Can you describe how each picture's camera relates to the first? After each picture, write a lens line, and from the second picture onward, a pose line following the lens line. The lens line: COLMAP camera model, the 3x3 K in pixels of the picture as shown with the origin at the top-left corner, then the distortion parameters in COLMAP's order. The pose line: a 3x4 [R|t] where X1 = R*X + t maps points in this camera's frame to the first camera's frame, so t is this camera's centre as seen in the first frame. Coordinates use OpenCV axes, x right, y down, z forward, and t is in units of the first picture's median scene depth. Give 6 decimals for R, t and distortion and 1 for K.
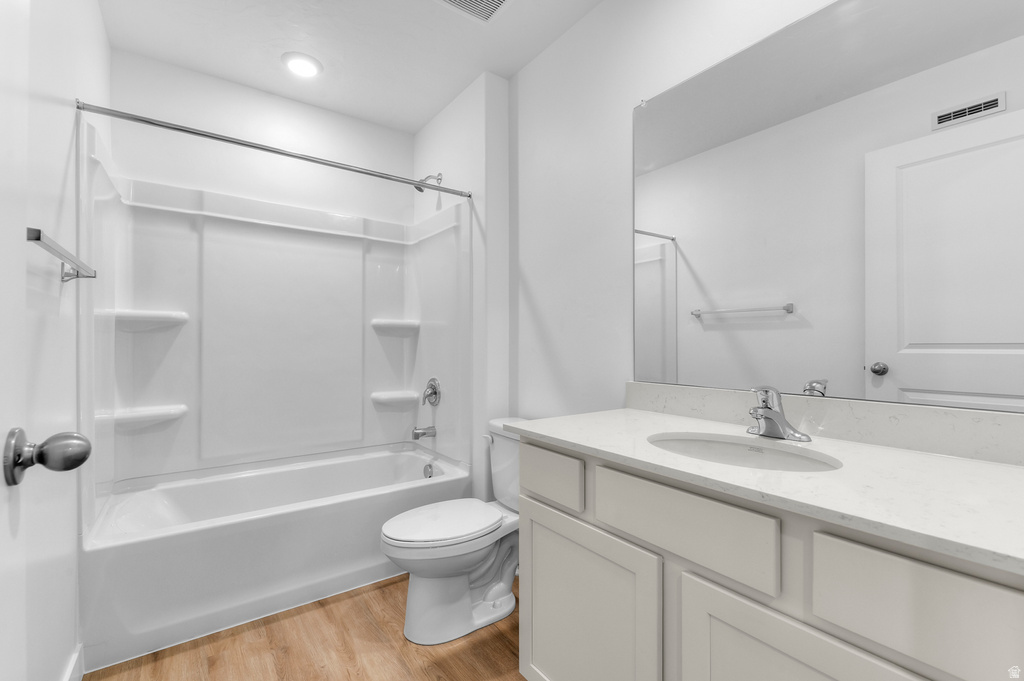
lens RADIAL K [[450.0, 0, 510.2], [0, 450.0, 339.1], [0, 0, 1]] dist [0.014254, -0.002688]
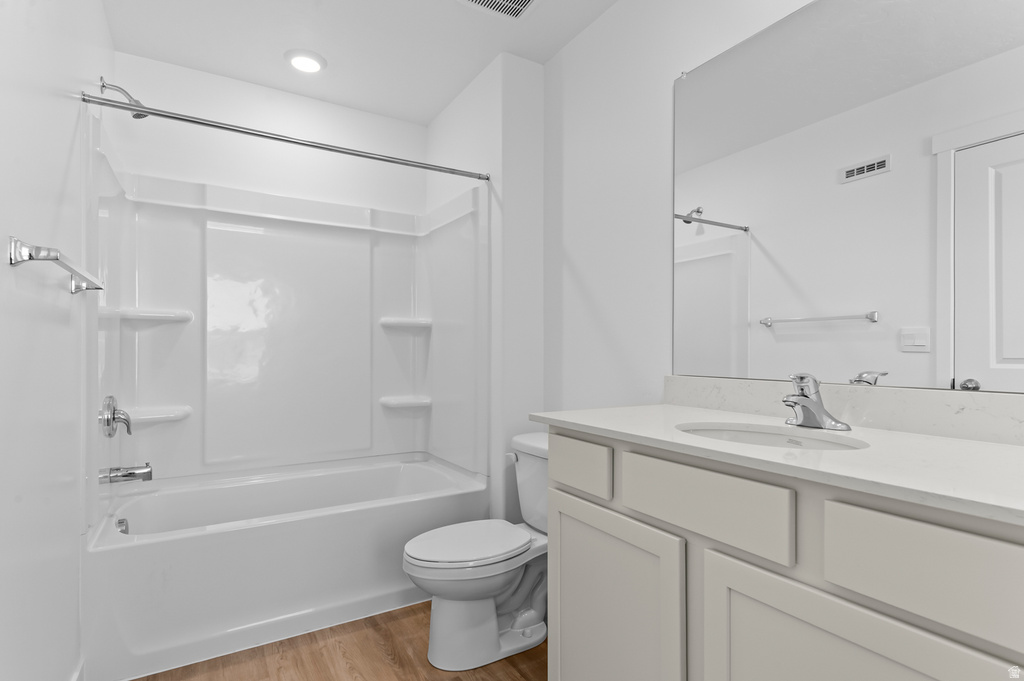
lens RADIAL K [[549.6, 0, 512.6], [0, 549.6, 344.0], [0, 0, 1]] dist [0.034785, 0.002247]
pose [[0.998802, -0.014491, -0.046729, 0.002941], [0.014103, 0.999863, -0.008625, 0.022387], [0.046848, 0.007955, 0.998870, -0.113265]]
